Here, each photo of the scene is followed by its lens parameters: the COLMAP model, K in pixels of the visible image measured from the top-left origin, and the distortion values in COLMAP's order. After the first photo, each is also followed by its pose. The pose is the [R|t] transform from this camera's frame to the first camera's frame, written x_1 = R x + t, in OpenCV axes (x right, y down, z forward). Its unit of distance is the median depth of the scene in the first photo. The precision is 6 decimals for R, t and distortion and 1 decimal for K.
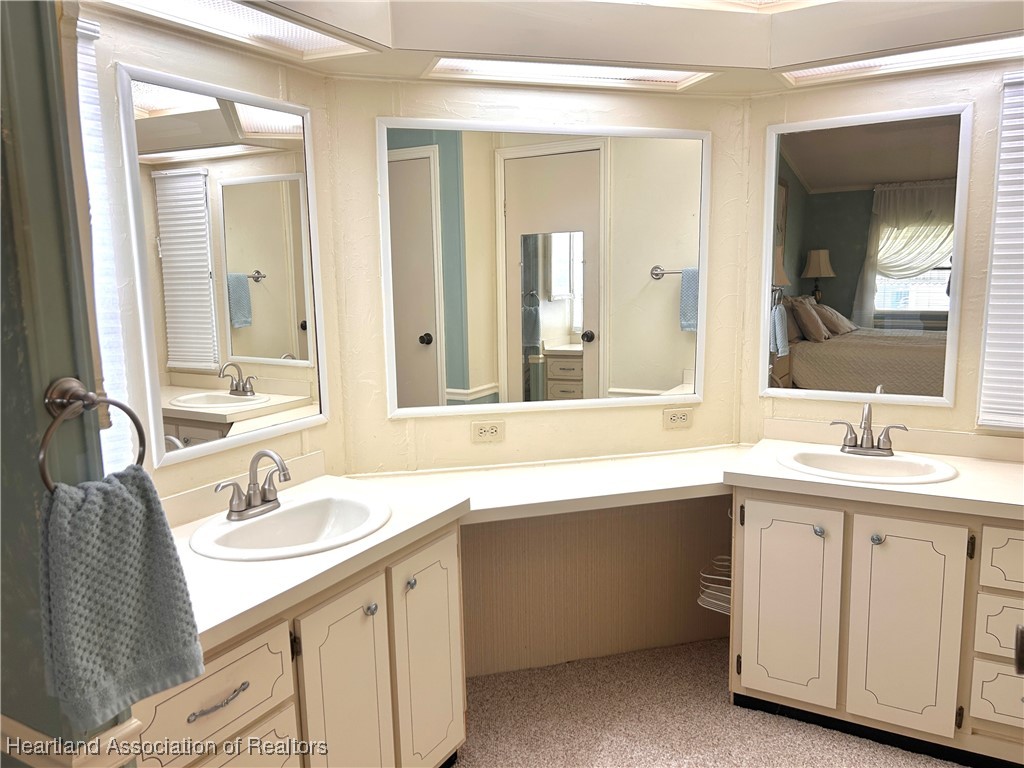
lens RADIAL K [[777.3, 0, 510.8], [0, 777.3, 383.5], [0, 0, 1]] dist [0.026462, -0.018274]
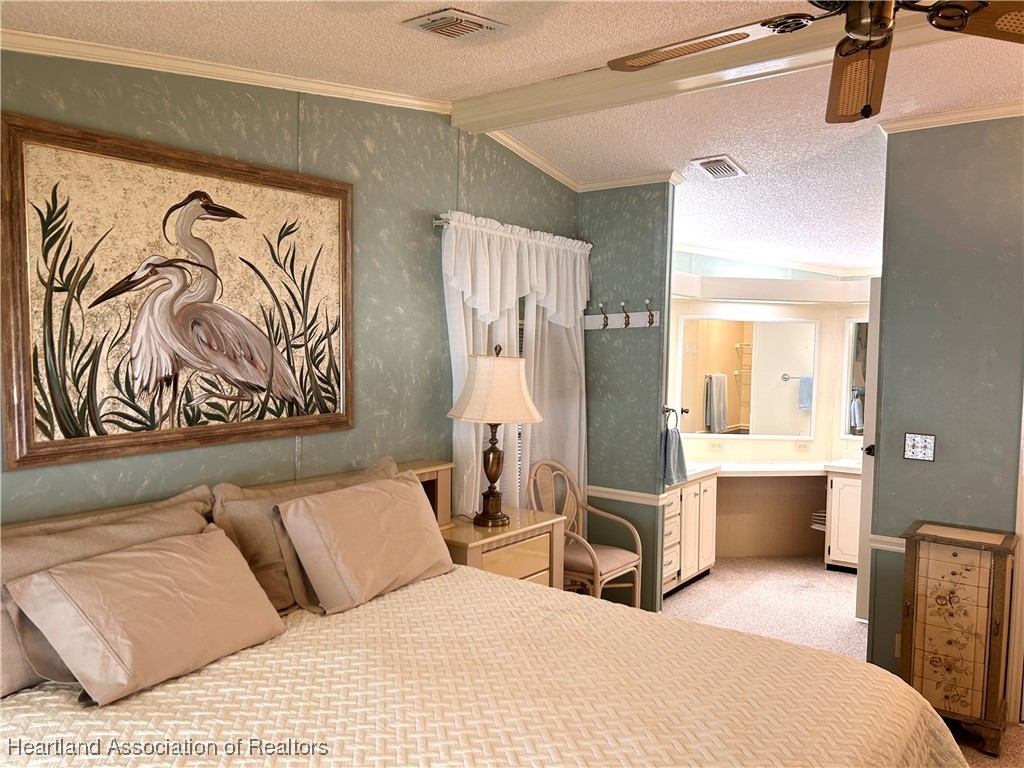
lens RADIAL K [[777.3, 0, 512.8], [0, 777.3, 385.3], [0, 0, 1]] dist [0.026462, -0.018274]
pose [[0.992302, 0.045204, -0.115298, -0.389555], [-0.057050, 0.993188, -0.101603, 0.159585], [0.109920, 0.107399, 0.988121, -1.428831]]
